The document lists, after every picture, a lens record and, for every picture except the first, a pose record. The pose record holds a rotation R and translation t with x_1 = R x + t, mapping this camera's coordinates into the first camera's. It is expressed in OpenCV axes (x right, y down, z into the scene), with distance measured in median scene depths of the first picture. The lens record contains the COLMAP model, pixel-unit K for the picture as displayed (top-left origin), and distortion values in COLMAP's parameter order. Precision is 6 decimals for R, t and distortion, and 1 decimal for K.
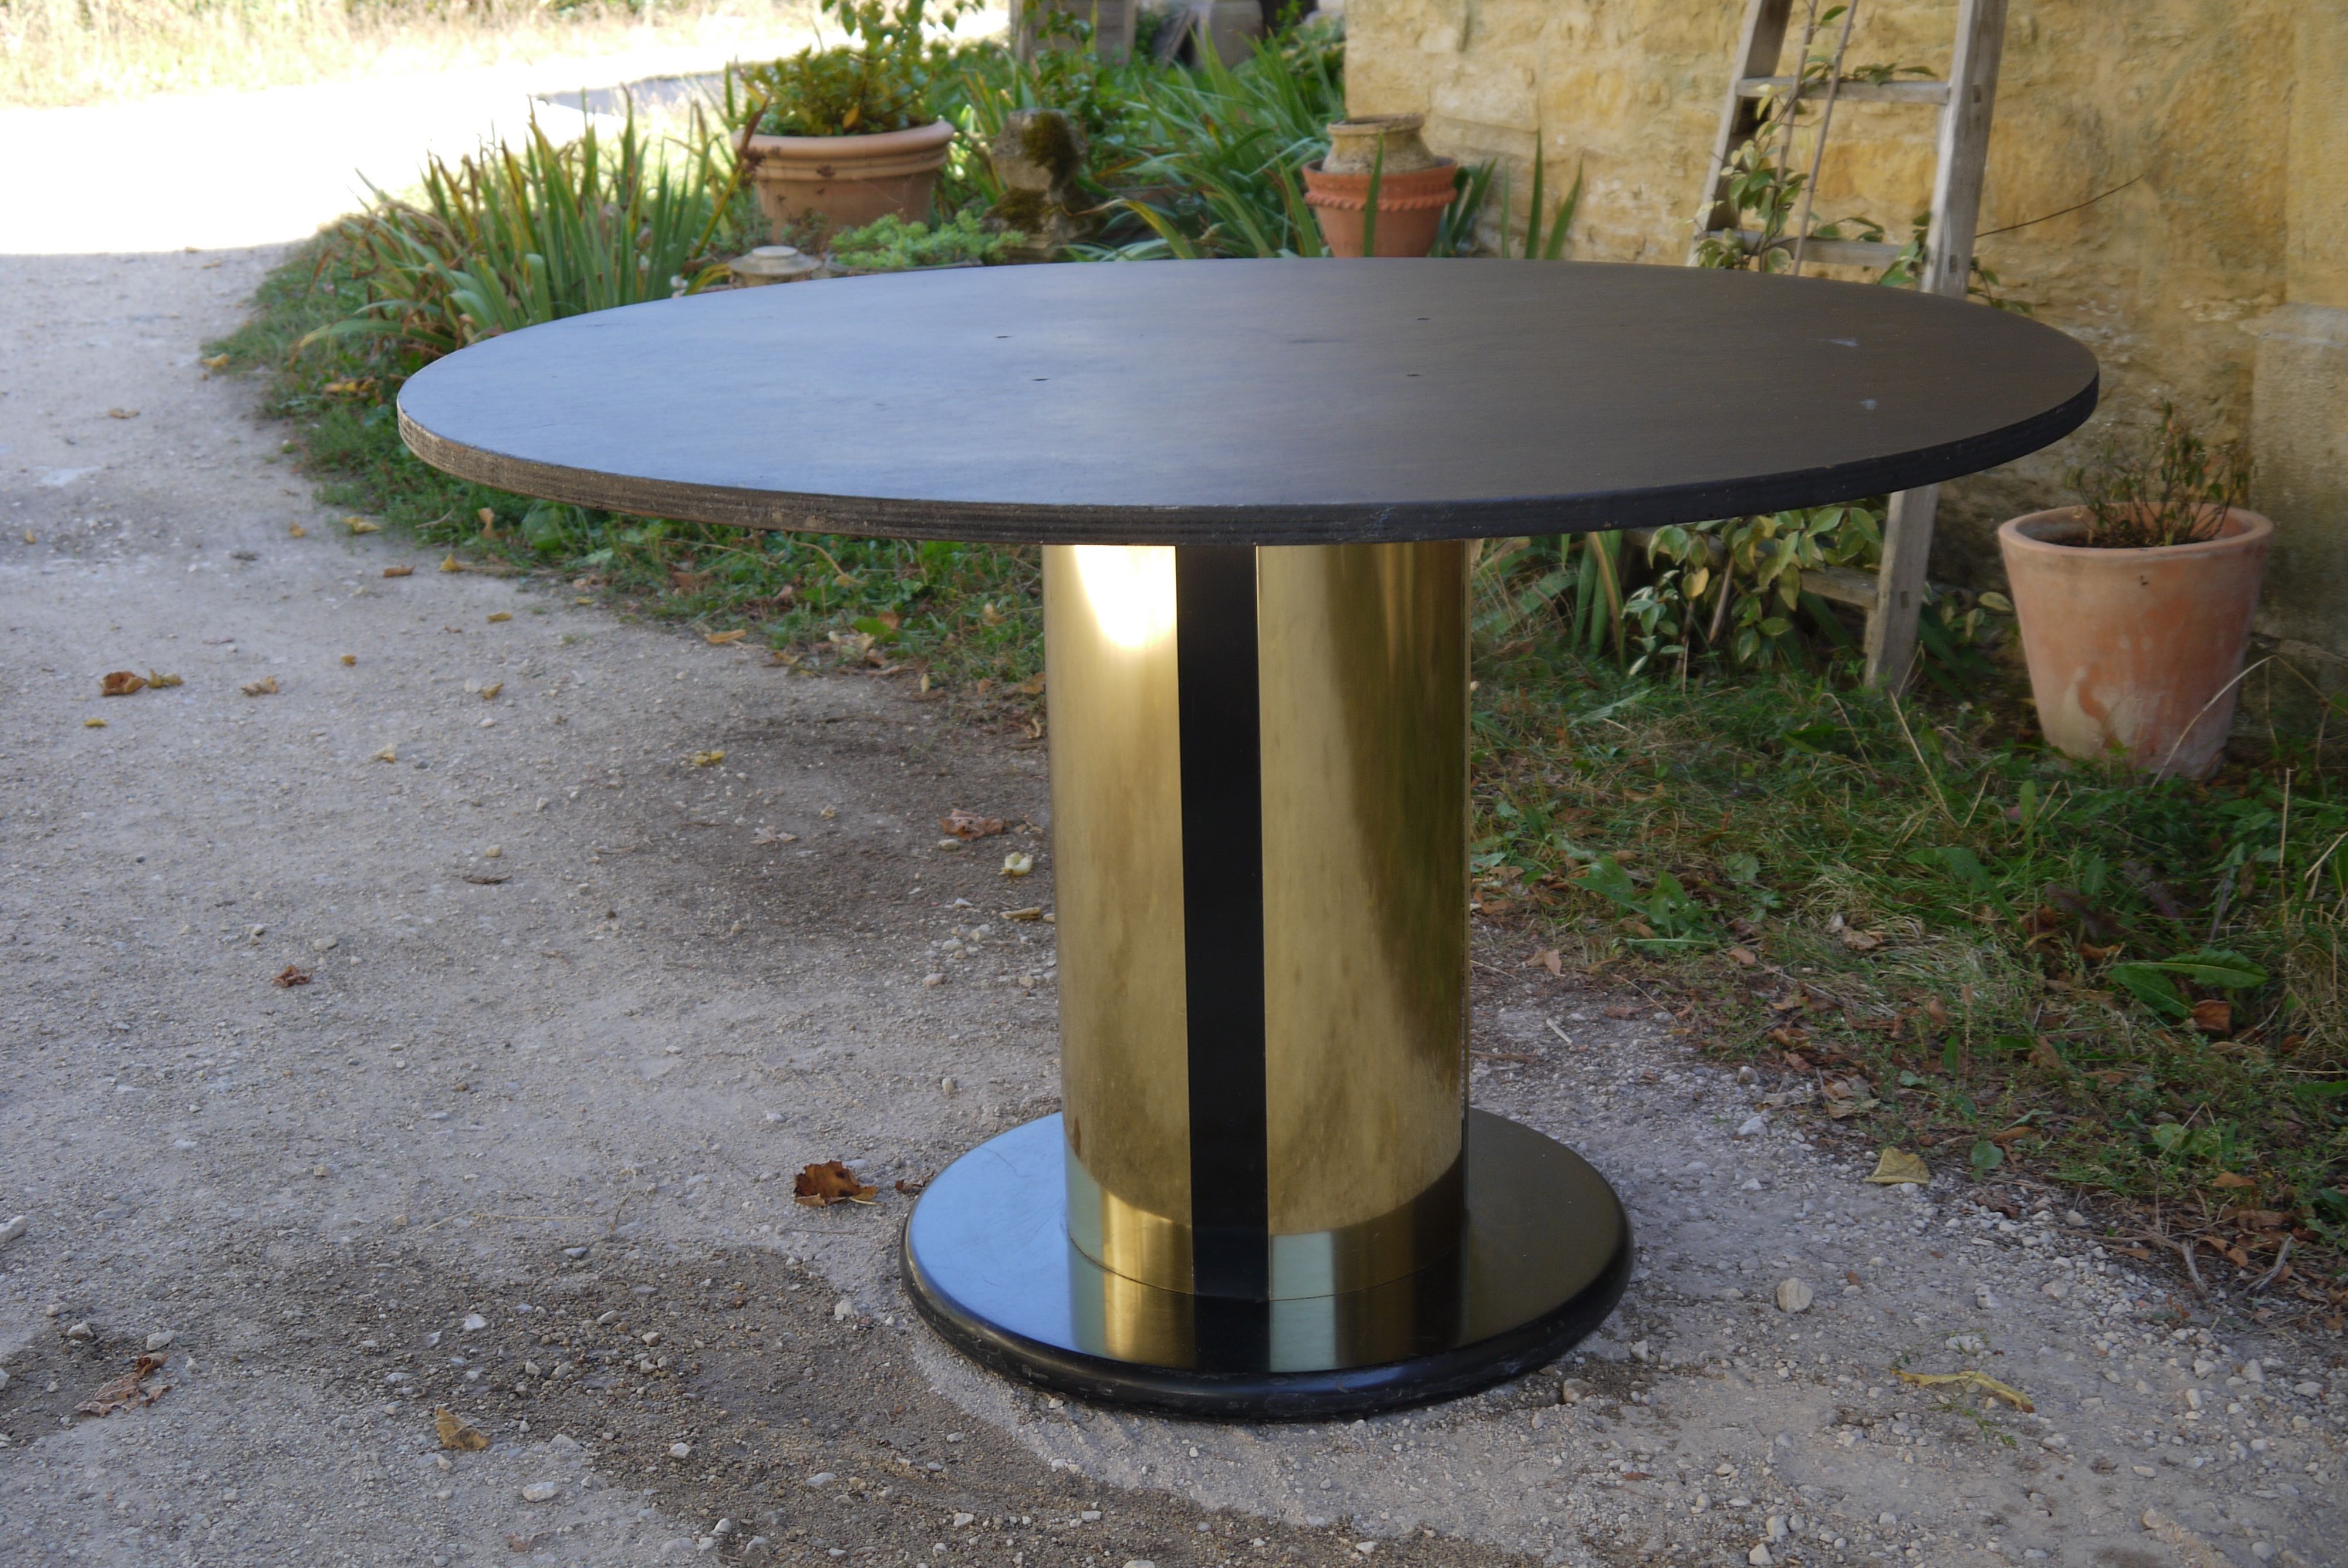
lens RADIAL K [[3212.1, 0, 1174.0], [0, 3212.1, 784.0], [0, 0, 1]] dist [-0.057849, 0.093292]
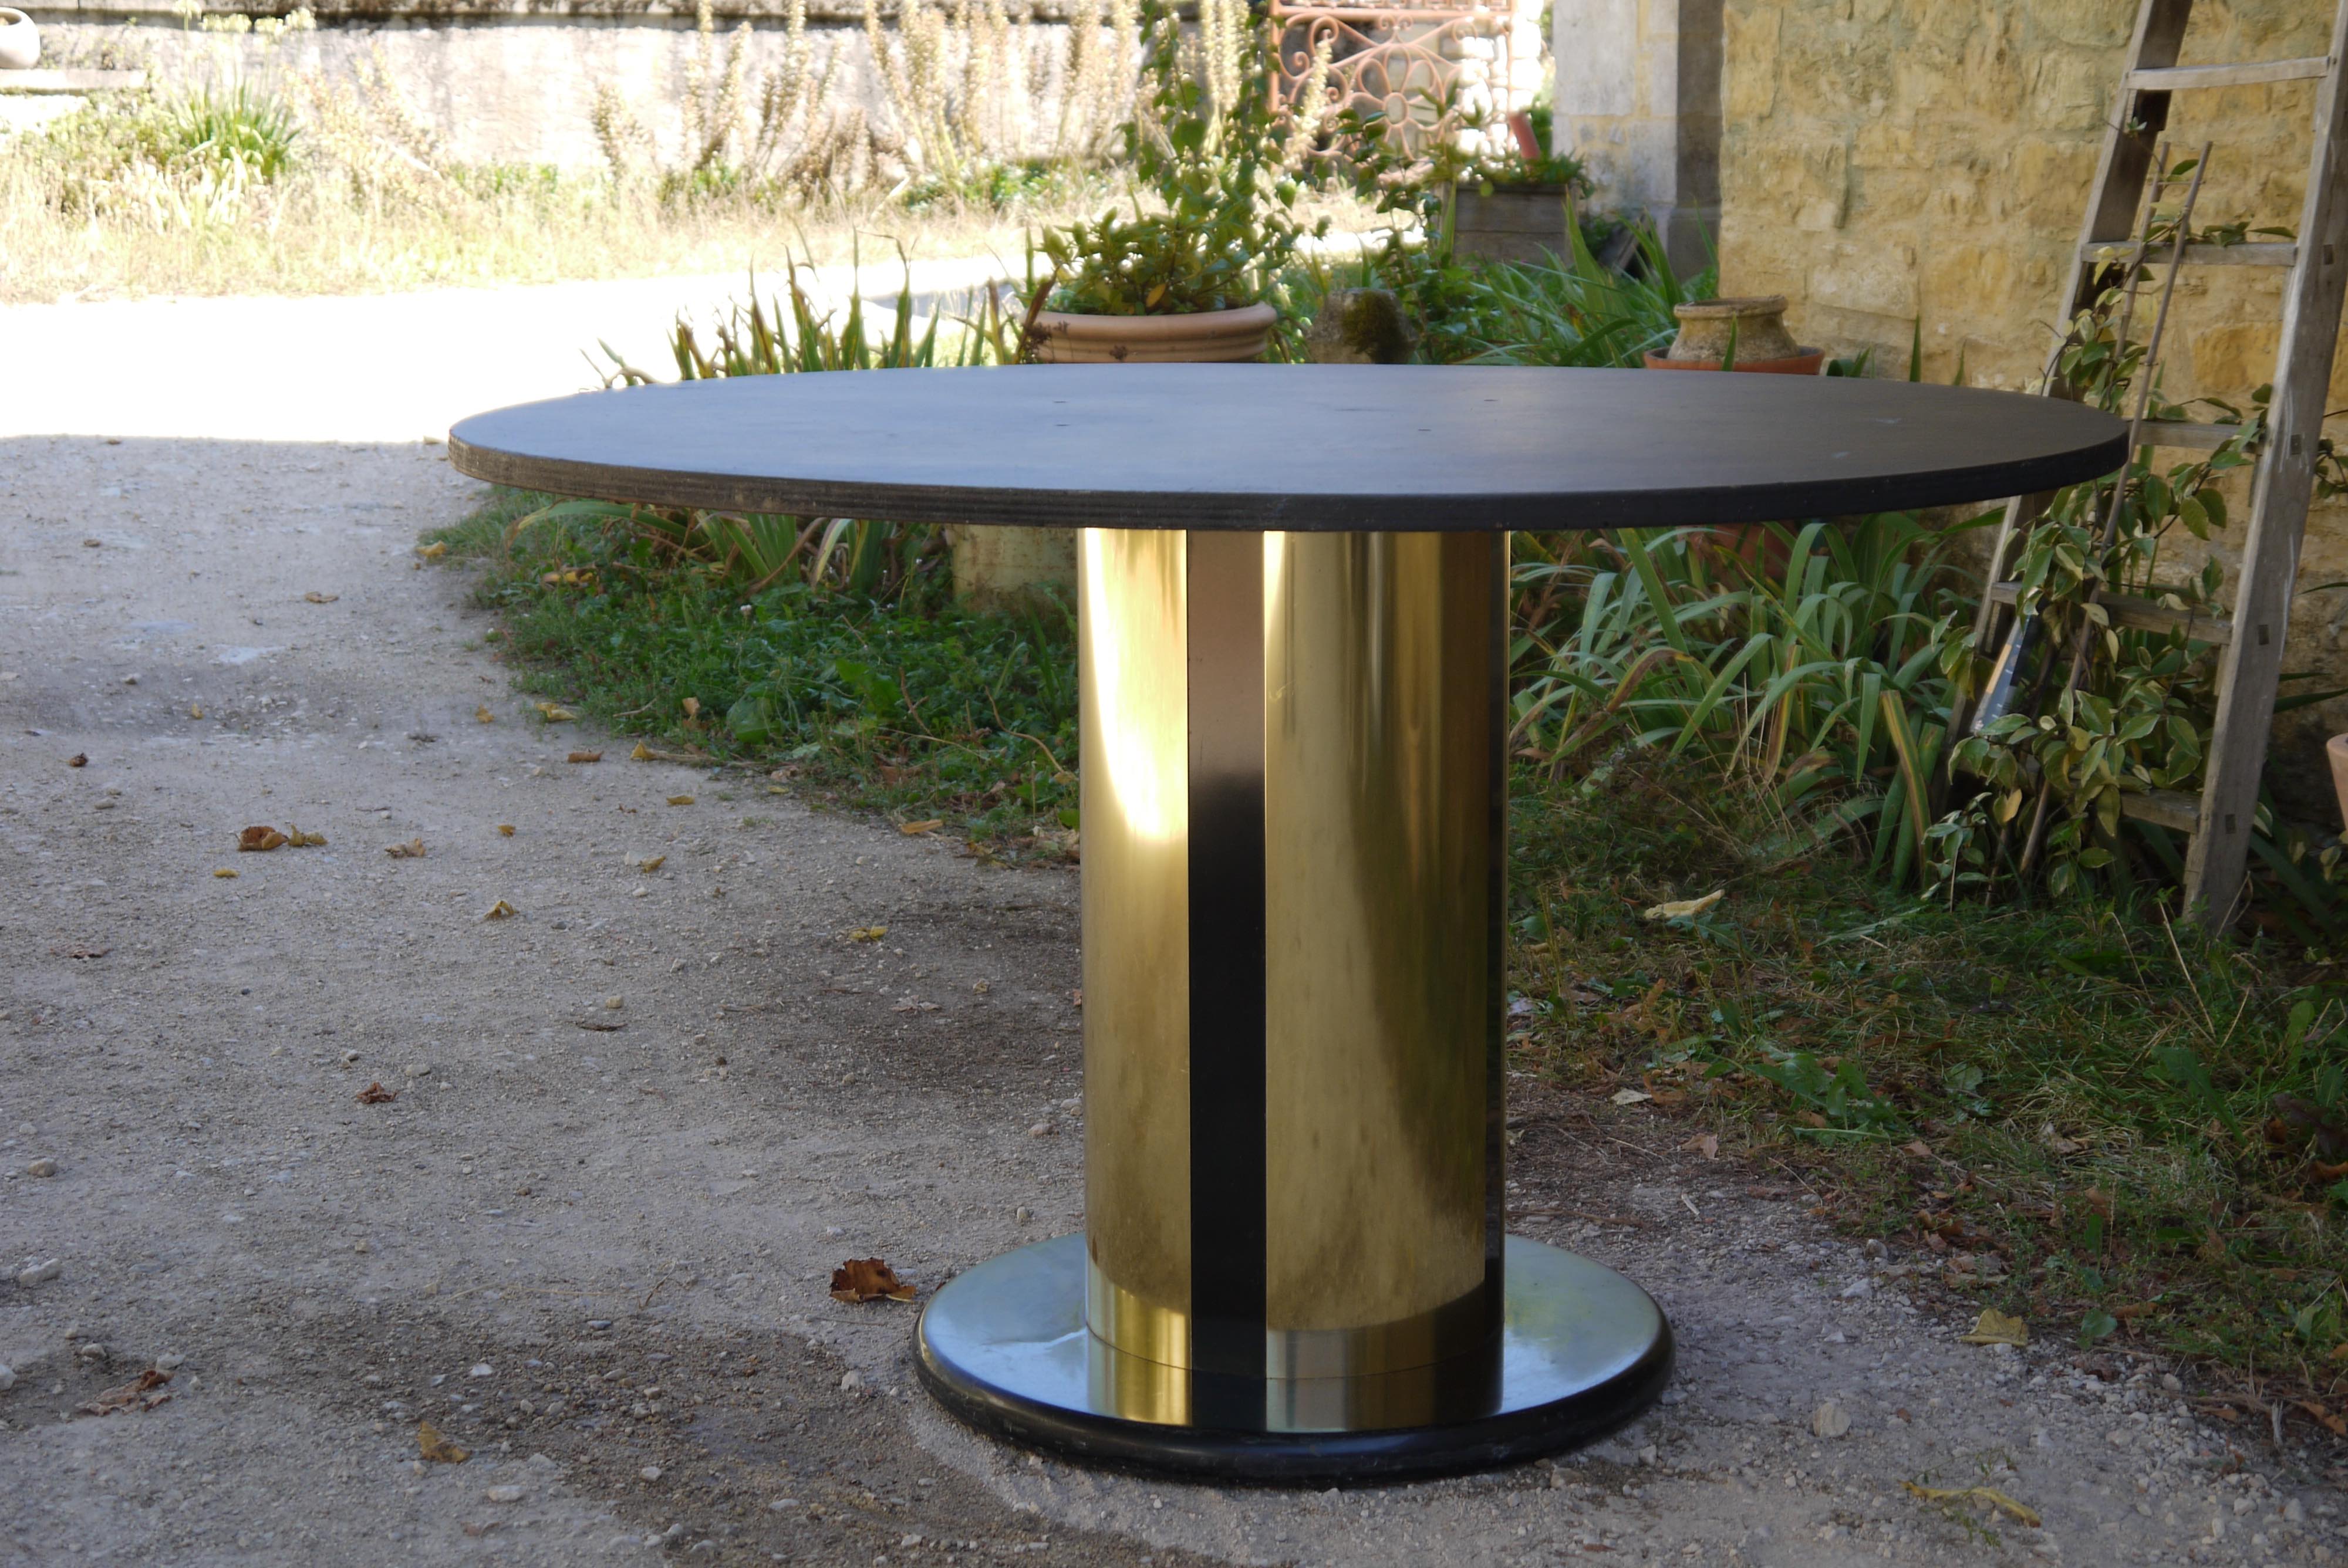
lens RADIAL K [[4158.7, 0, 1174.0], [0, 4158.7, 784.0], [0, 0, 1]] dist [-0.004178, 0.126234]
pose [[0.990163, 0.040346, -0.133977, 0.113172], [-0.054826, 0.992831, -0.106210, 0.081125], [0.128732, 0.112511, 0.985276, -0.185092]]
